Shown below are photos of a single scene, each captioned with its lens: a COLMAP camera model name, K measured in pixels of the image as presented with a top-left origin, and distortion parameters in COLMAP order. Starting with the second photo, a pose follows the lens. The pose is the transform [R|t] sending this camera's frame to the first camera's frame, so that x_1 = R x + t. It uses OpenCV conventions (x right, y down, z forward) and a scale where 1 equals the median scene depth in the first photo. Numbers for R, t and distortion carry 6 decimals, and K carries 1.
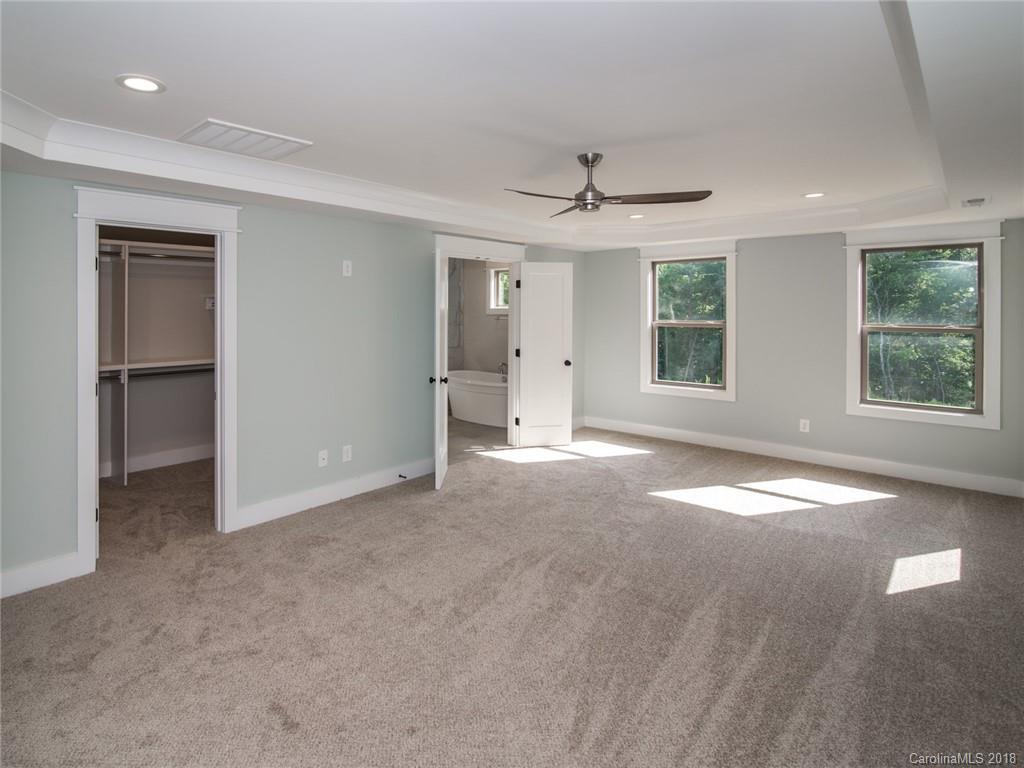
lens RADIAL K [[533.6, 0, 516.0], [0, 533.6, 326.1], [0, 0, 1]] dist [-0.026978, 0.000659]
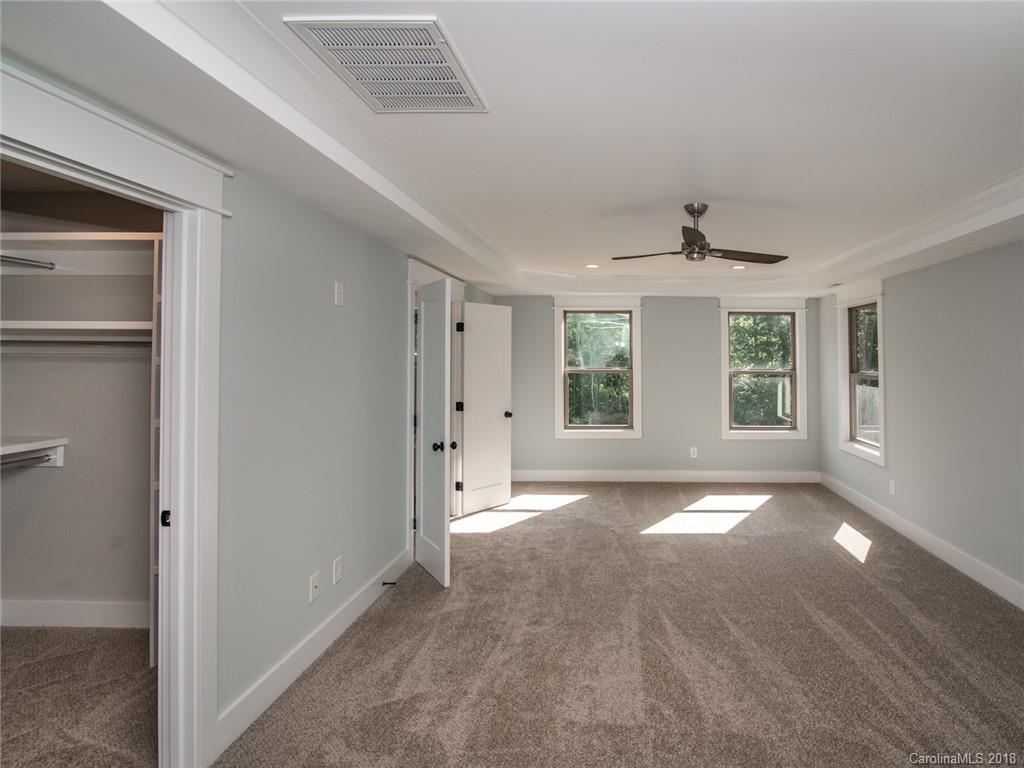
lens RADIAL K [[528.4, 0, 512.1], [0, 528.4, 355.3], [0, 0, 1]] dist [-0.019578, 0.000507]
pose [[0.762185, 0.007982, 0.647311, -0.523781], [0.015502, 0.999412, -0.030577, -0.004950], [-0.647174, 0.033340, 0.761613, 0.312393]]
